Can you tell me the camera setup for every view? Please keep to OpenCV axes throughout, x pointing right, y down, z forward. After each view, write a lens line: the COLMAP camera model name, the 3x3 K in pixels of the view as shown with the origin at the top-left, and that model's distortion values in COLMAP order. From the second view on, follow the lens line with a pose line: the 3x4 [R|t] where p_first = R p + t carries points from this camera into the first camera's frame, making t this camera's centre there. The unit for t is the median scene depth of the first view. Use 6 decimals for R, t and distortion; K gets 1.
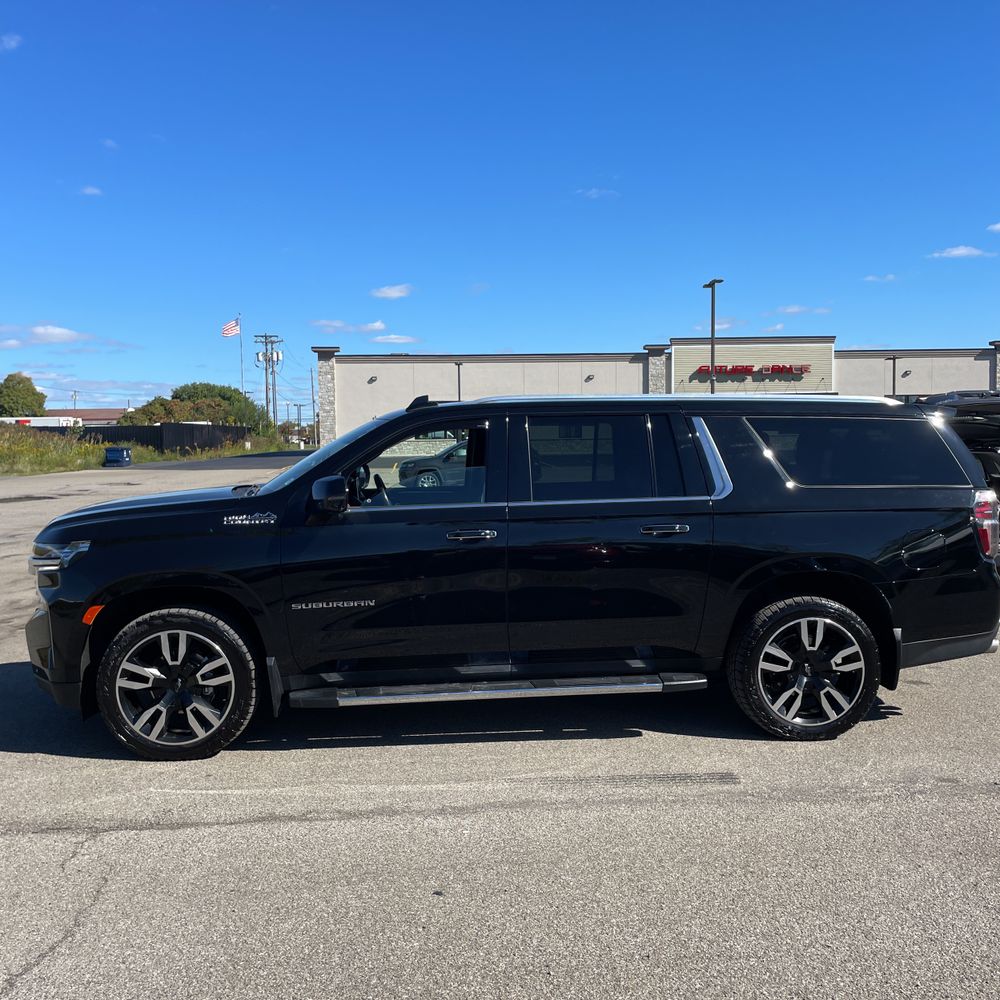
lens RADIAL K [[1008.5, 0, 514.4], [0, 1008.5, 477.4], [0, 0, 1]] dist [0.035880, 0.000000]
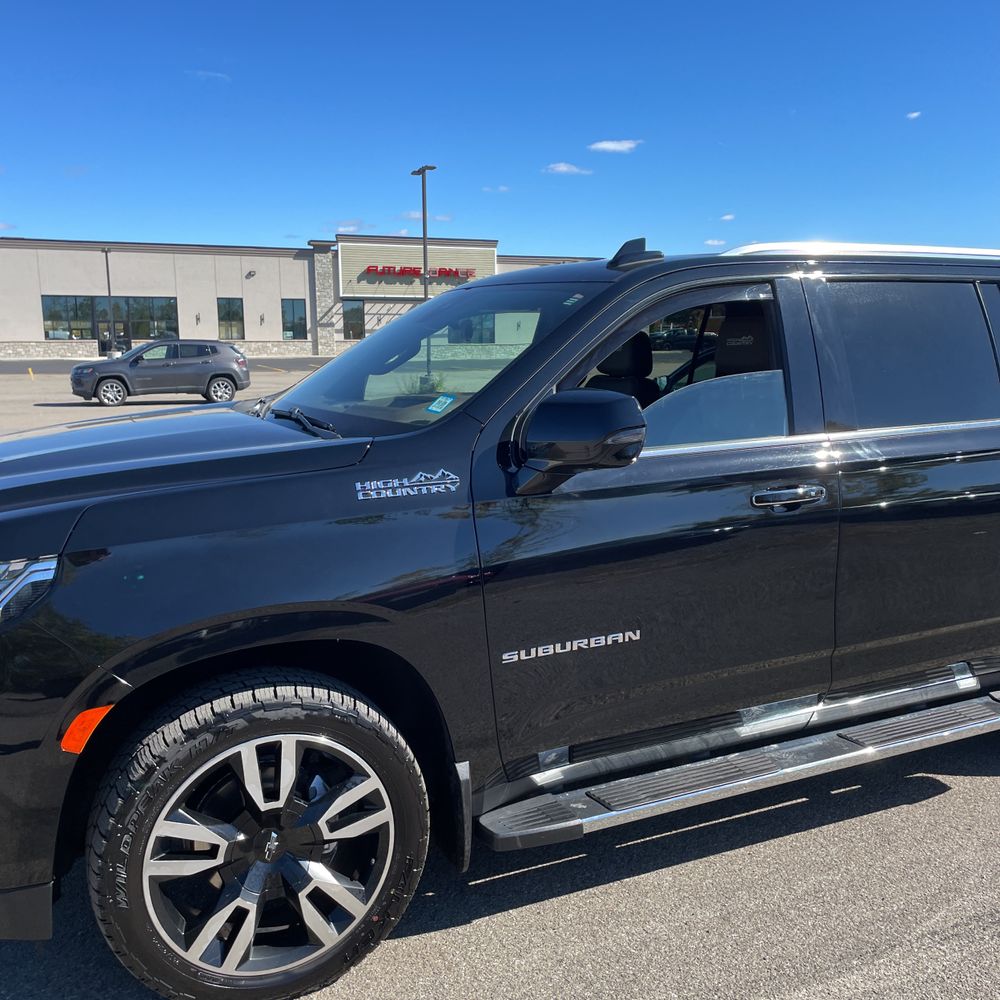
lens RADIAL K [[1008.5, 0, 510.4], [0, 1008.5, 503.4], [0, 0, 1]] dist [0.035880, 0.000000]
pose [[0.939373, -0.047453, 0.339598, -0.370624], [0.006898, 0.992793, 0.119646, -0.006616], [-0.342828, -0.110049, 0.932930, 0.531564]]
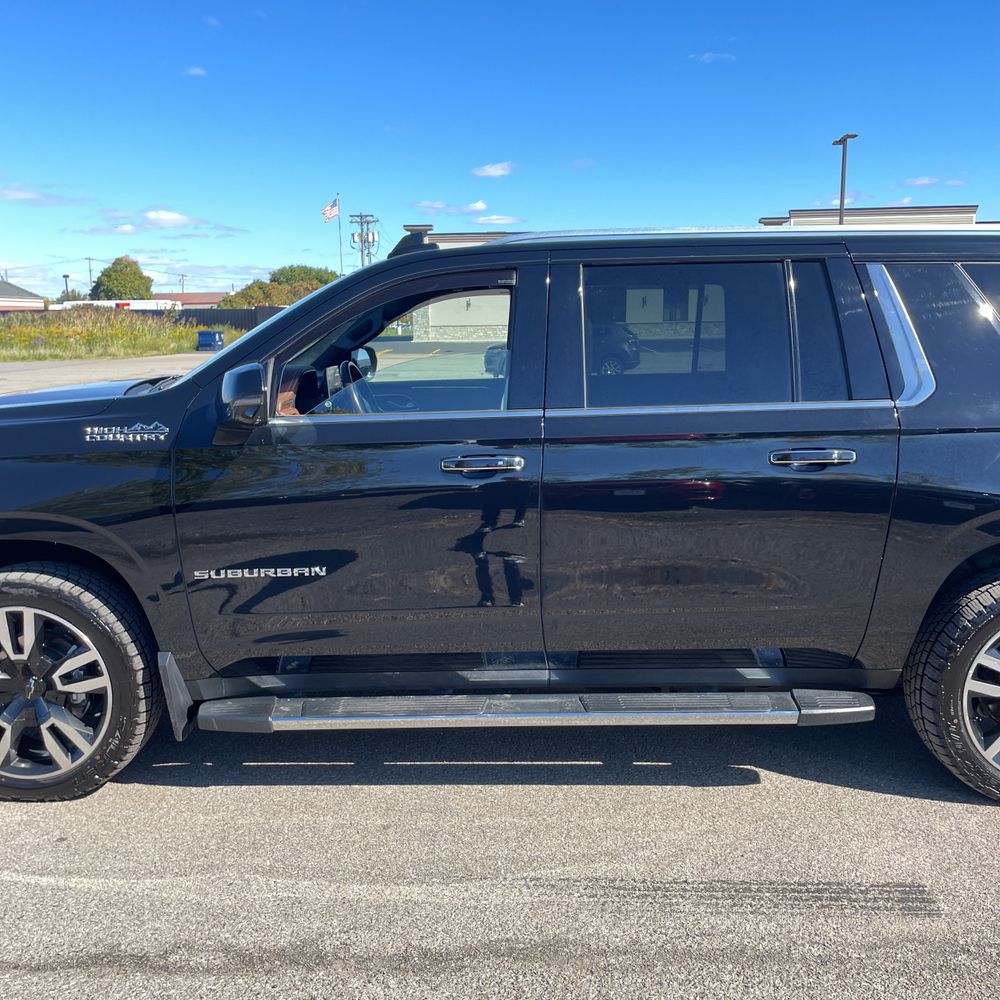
lens RADIAL K [[1008.5, 0, 497.4], [0, 1008.5, 492.0], [0, 0, 1]] dist [0.035880, 0.000000]
pose [[0.993155, 0.018887, -0.115267, 0.035373], [-0.004139, 0.991911, 0.126866, -0.002615], [0.116731, -0.125521, 0.985200, 0.402773]]
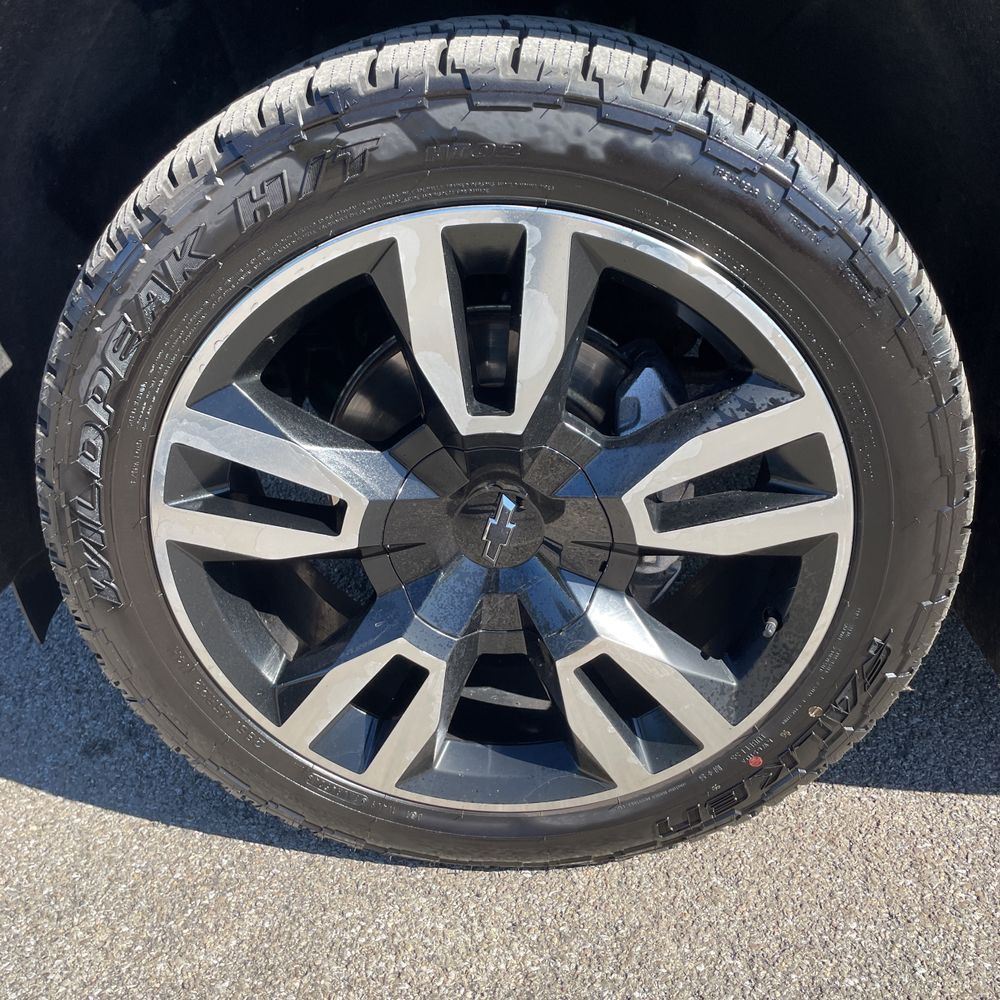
lens RADIAL K [[1008.5, 0, 493.3], [0, 1008.5, 505.3], [0, 0, 1]] dist [0.035880, 0.000000]
pose [[0.992714, 0.051072, -0.109134, -0.307037], [0.004516, 0.889319, 0.457264, 0.119710], [0.120408, -0.454426, 0.882609, 0.830115]]
